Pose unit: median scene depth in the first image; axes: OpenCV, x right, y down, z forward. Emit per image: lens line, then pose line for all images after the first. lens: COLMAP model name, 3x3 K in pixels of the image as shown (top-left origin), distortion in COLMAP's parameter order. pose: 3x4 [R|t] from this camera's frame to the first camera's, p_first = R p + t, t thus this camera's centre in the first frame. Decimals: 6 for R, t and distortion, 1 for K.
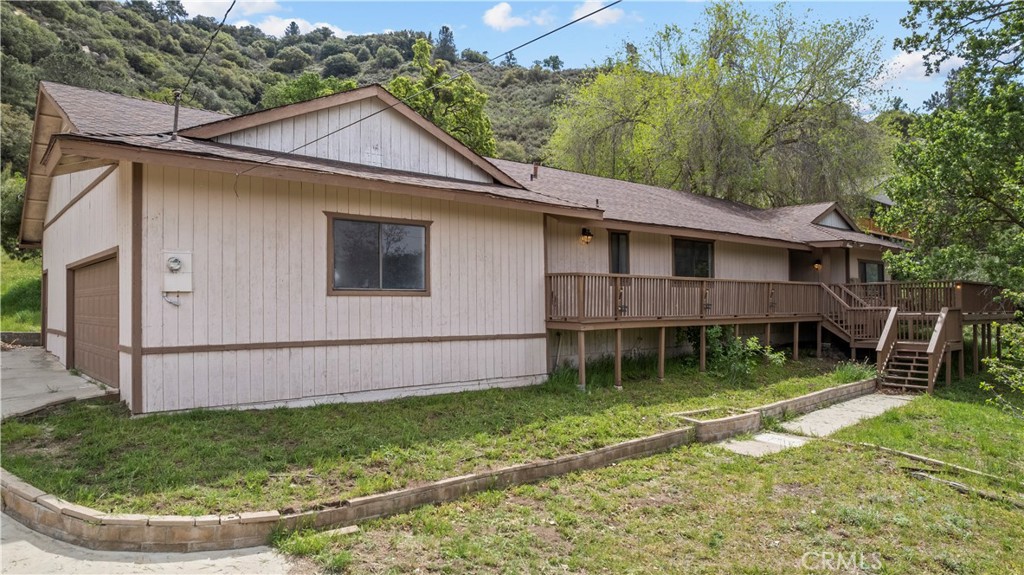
lens RADIAL K [[640.9, 0, 512.0], [0, 640.9, 287.5], [0, 0, 1]] dist [0.002581, 0.002523]
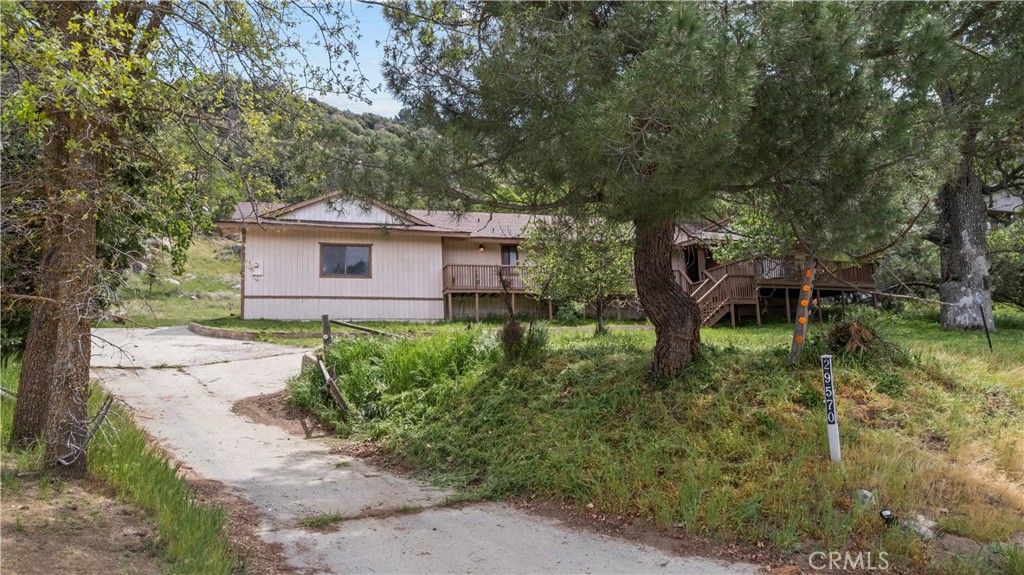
lens RADIAL K [[640.9, 0, 512.0], [0, 640.9, 287.5], [0, 0, 1]] dist [0.002581, 0.002523]
pose [[0.930582, -0.070874, -0.359157, 1.049921], [0.035795, 0.993995, -0.103403, 0.275541], [0.364329, 0.083369, 0.927531, -0.801668]]
